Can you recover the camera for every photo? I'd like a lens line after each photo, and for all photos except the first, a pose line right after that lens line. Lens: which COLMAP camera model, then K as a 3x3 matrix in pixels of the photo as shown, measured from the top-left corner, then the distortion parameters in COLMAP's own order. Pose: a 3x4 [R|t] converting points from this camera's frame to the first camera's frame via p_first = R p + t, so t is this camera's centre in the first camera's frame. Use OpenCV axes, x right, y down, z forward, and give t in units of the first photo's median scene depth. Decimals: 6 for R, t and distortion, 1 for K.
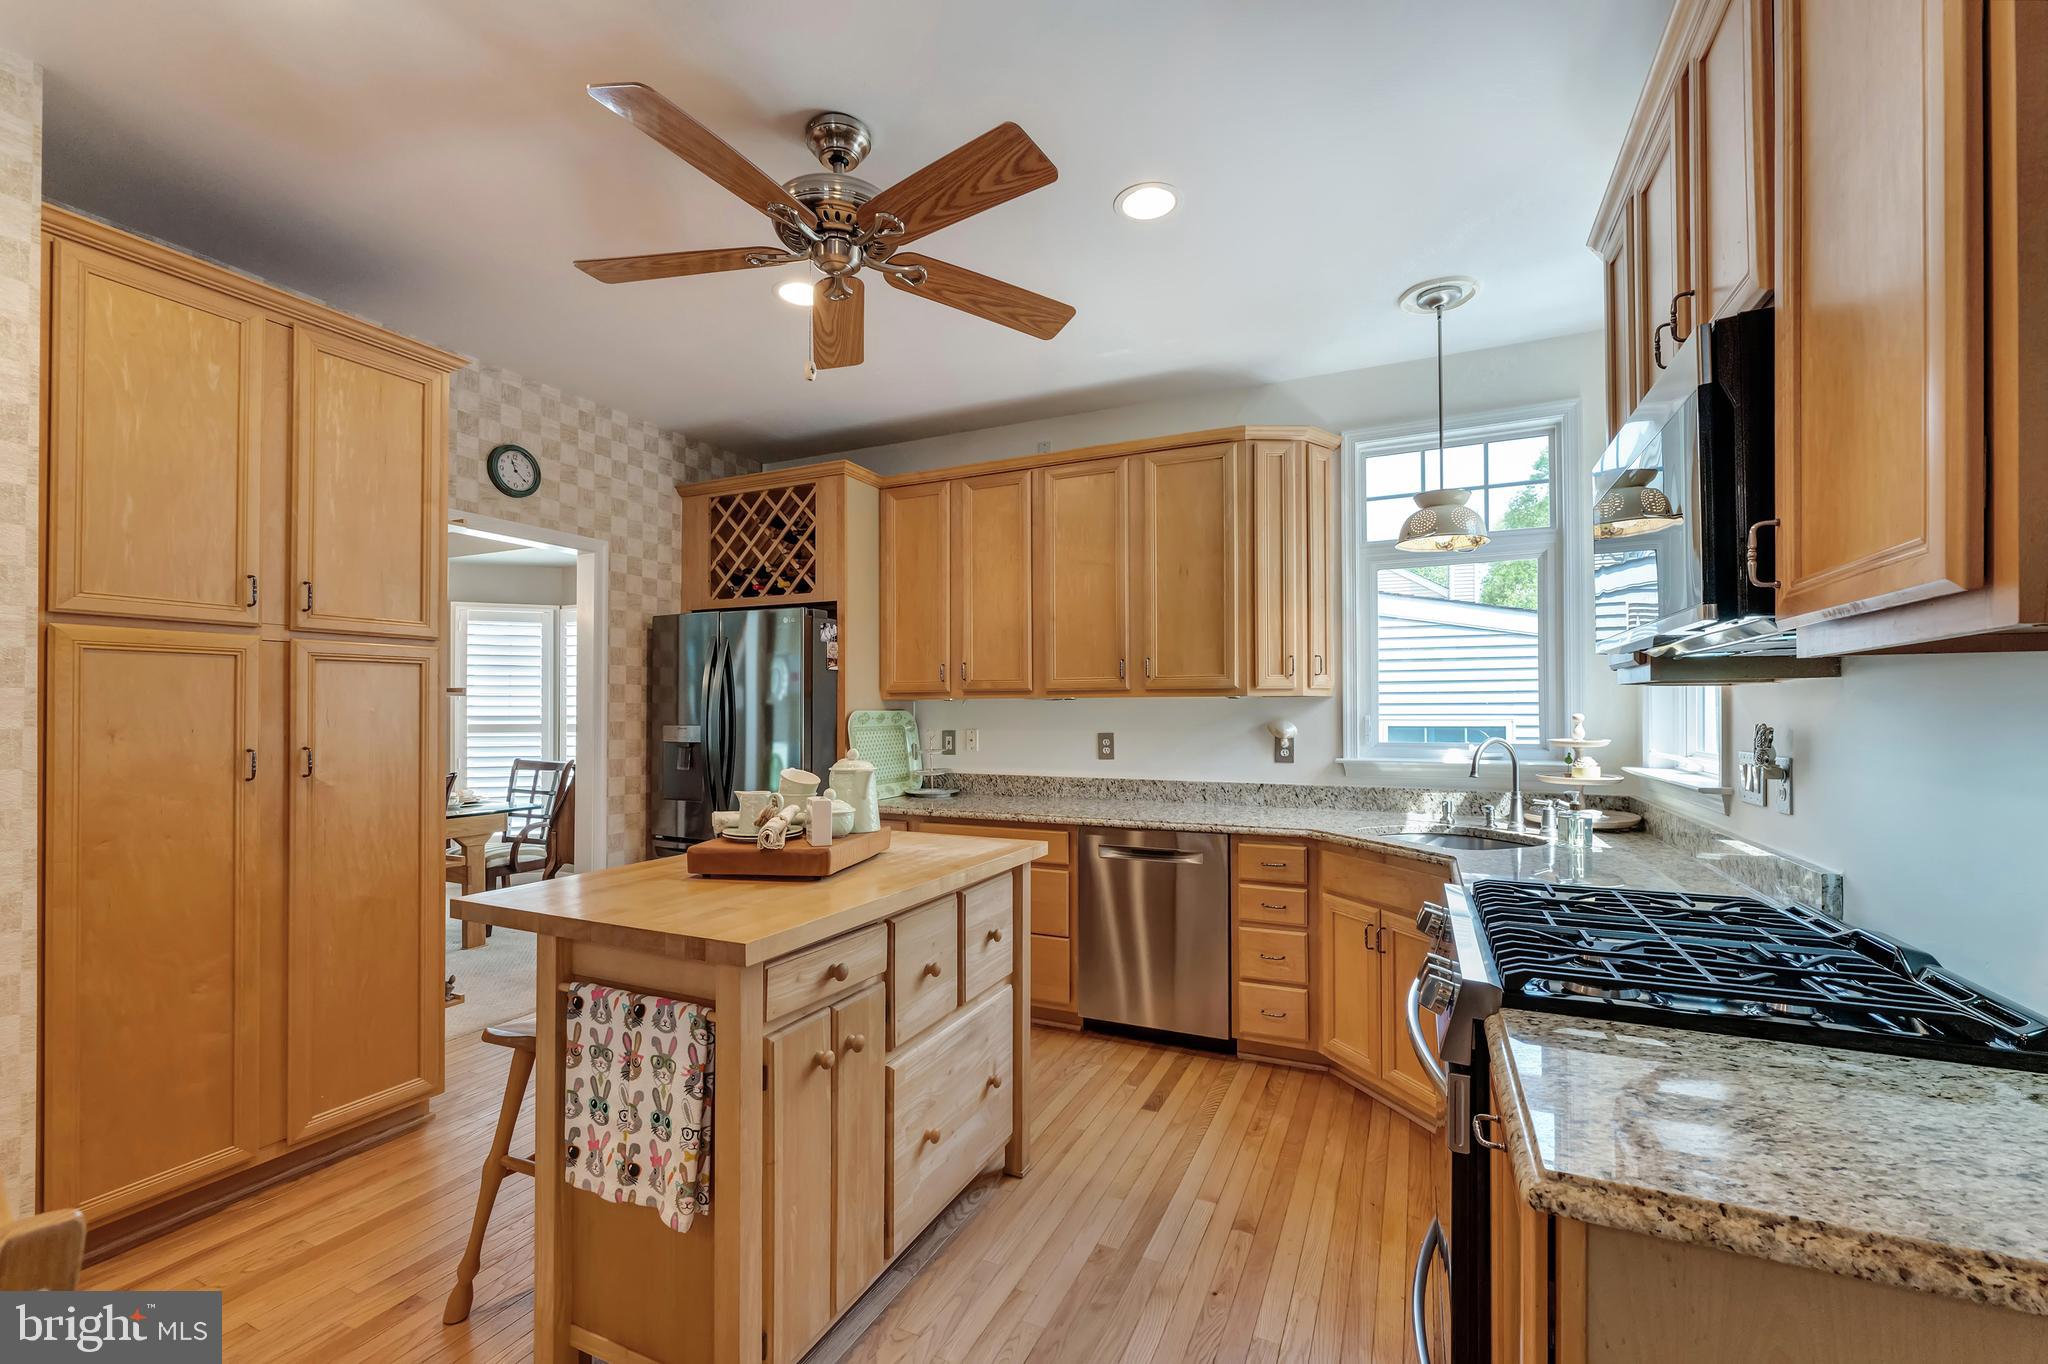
lens RADIAL K [[846.9, 0, 1009.5], [0, 846.9, 697.2], [0, 0, 1]] dist [-0.004950, 0.000000]
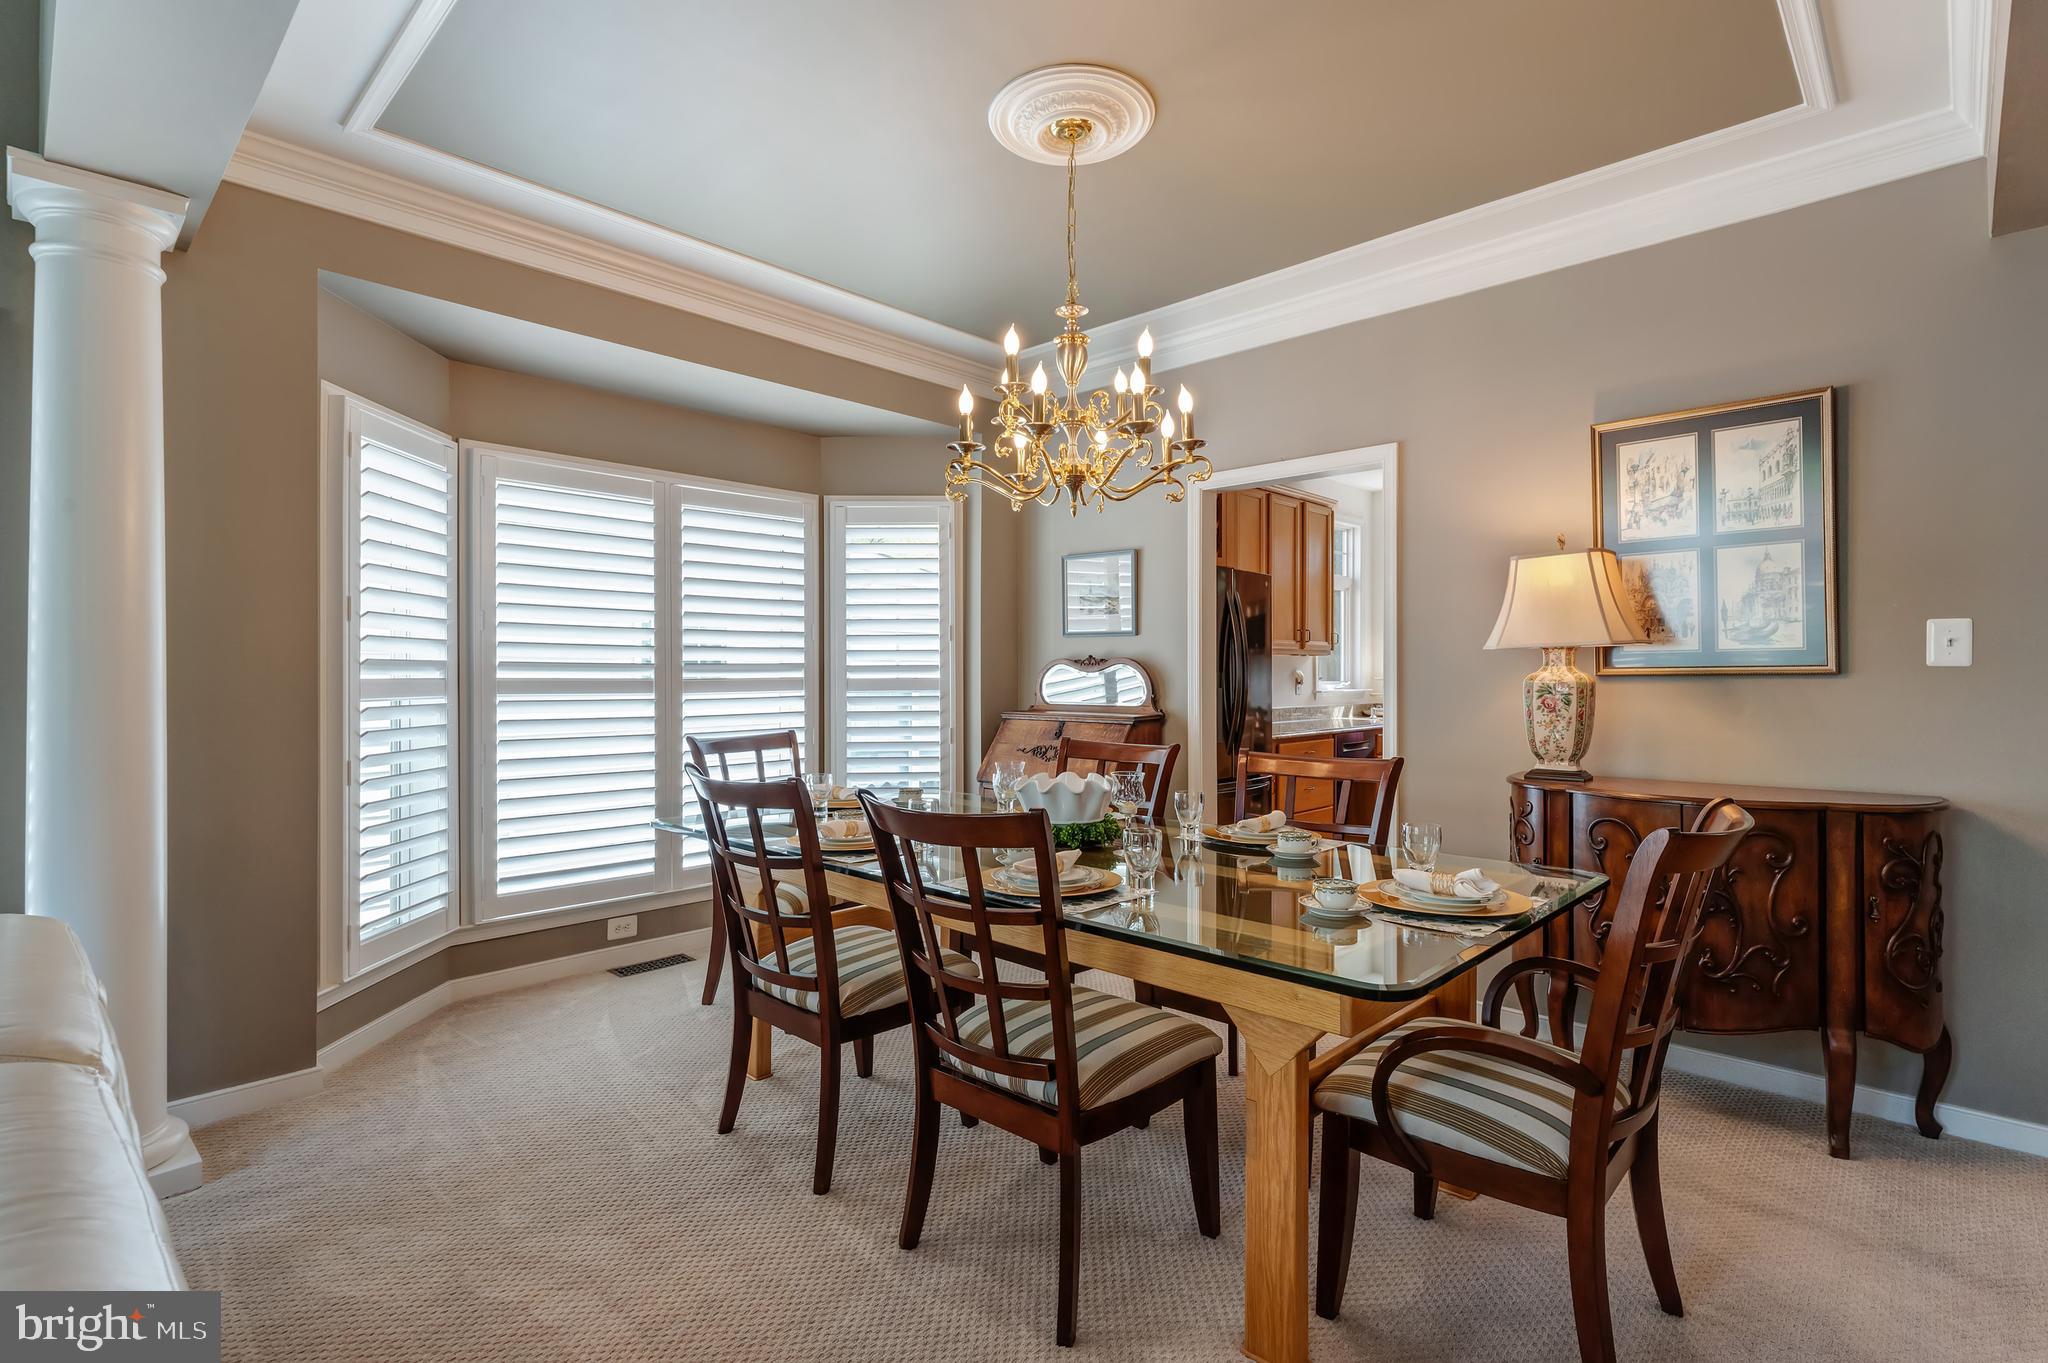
lens RADIAL K [[970.8, 0, 1024.0], [0, 970.8, 681.5], [0, 0, 1]] dist [-0.000042, -0.000029]
pose [[0.315463, -0.007764, 0.948906, -2.039544], [-0.015788, 0.999785, 0.013429, 0.040617], [-0.948806, -0.019218, 0.315273, 1.074681]]
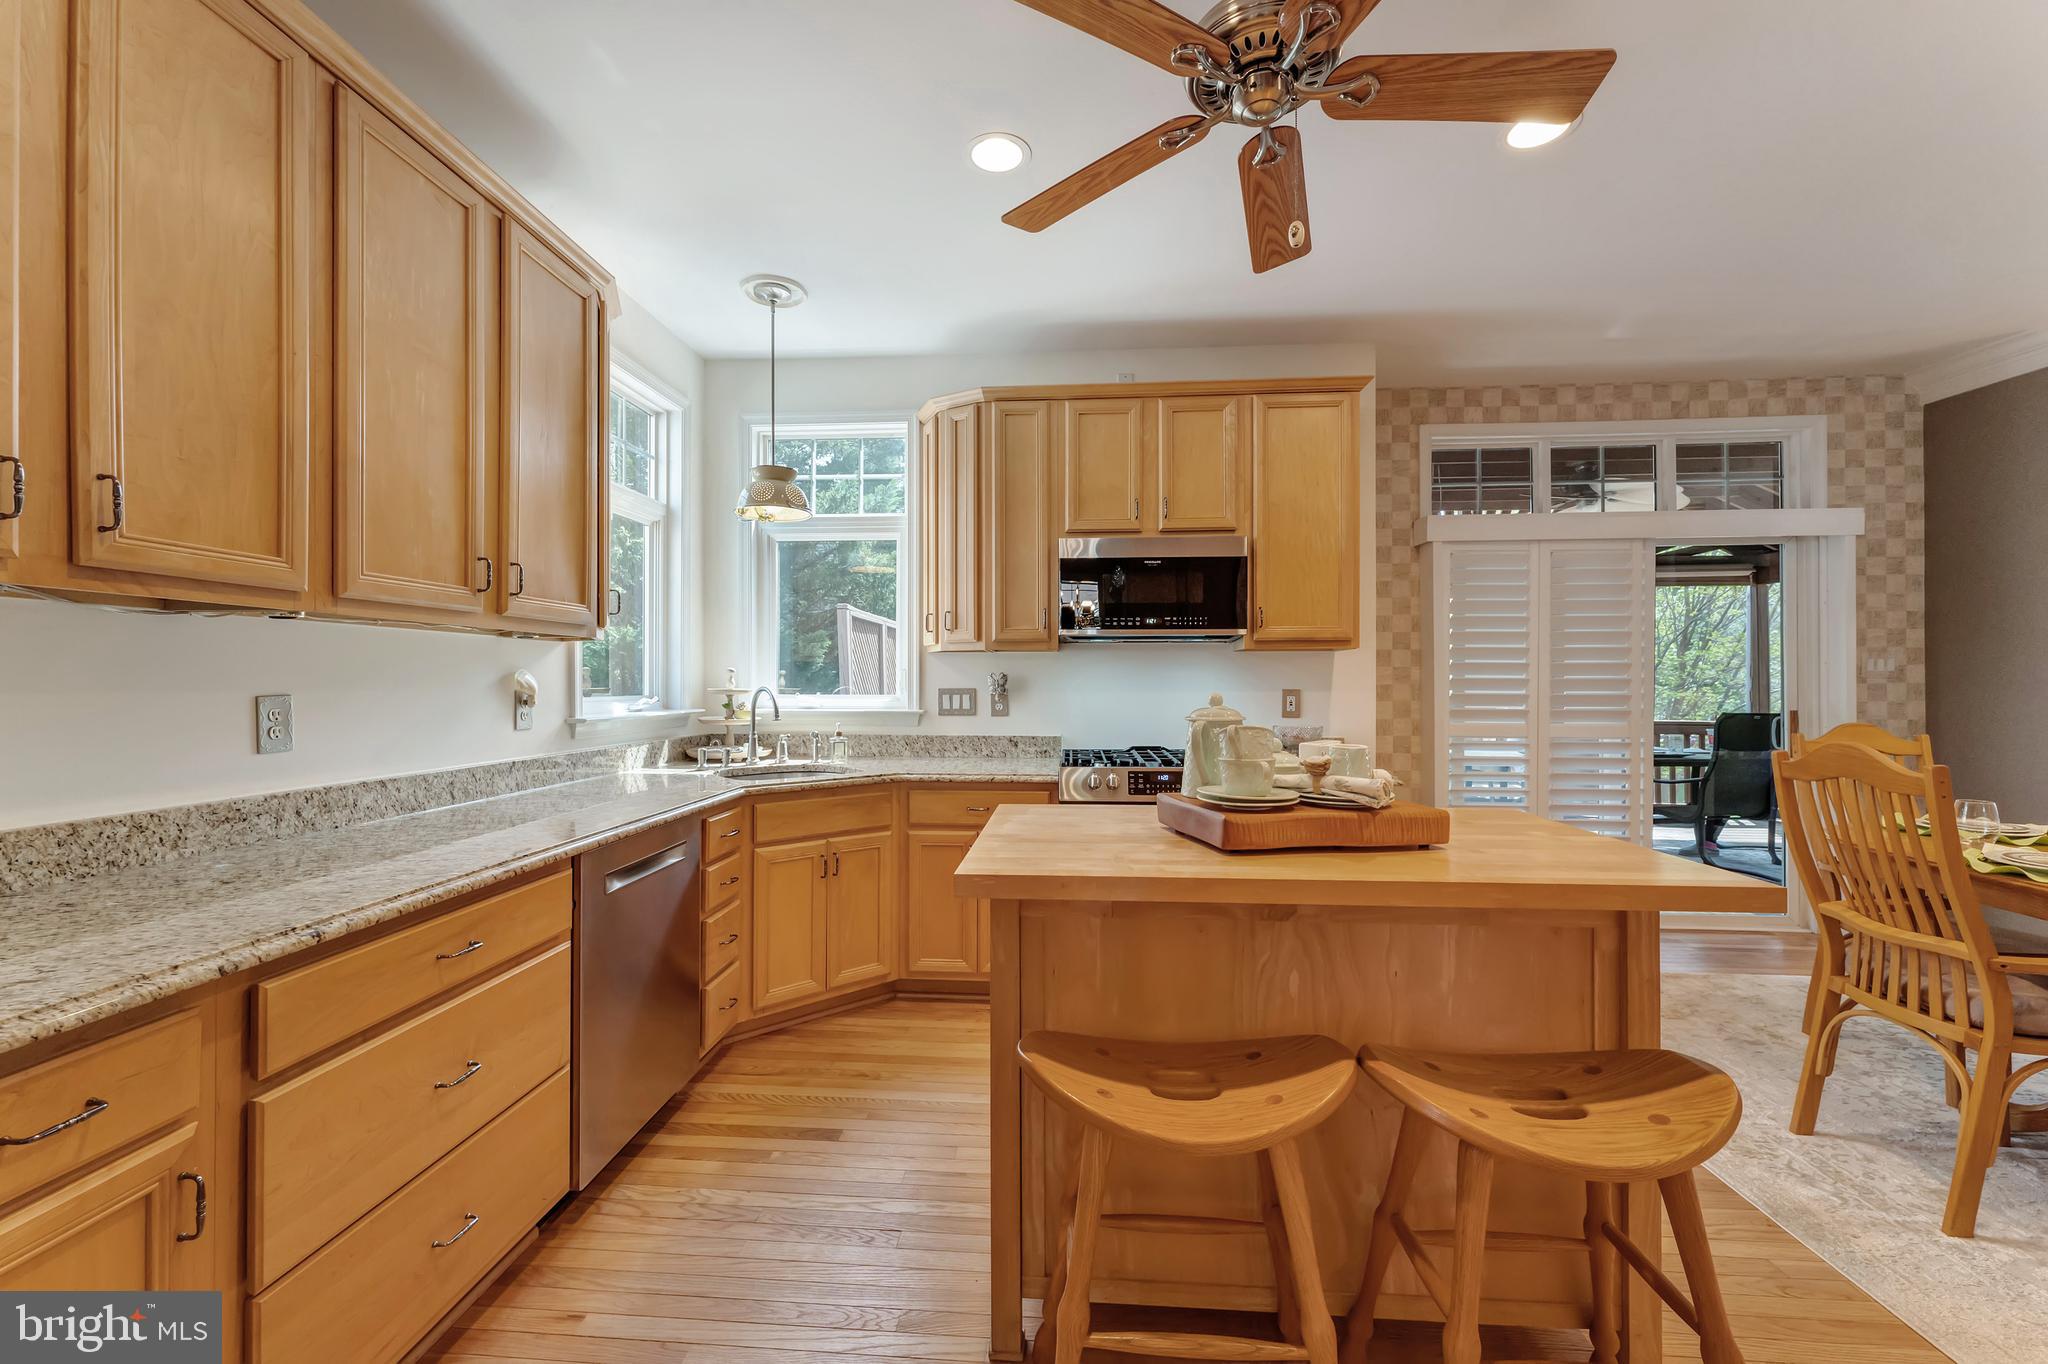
lens RADIAL K [[824.4, 0, 1012.9], [0, 824.4, 679.3], [0, 0, 1]] dist [0.000224, 0.000278]
pose [[-0.352045, 0.002211, 0.935980, -0.584117], [-0.016533, 0.999827, -0.008580, 0.039545], [-0.935837, -0.018495, -0.351948, 1.011925]]
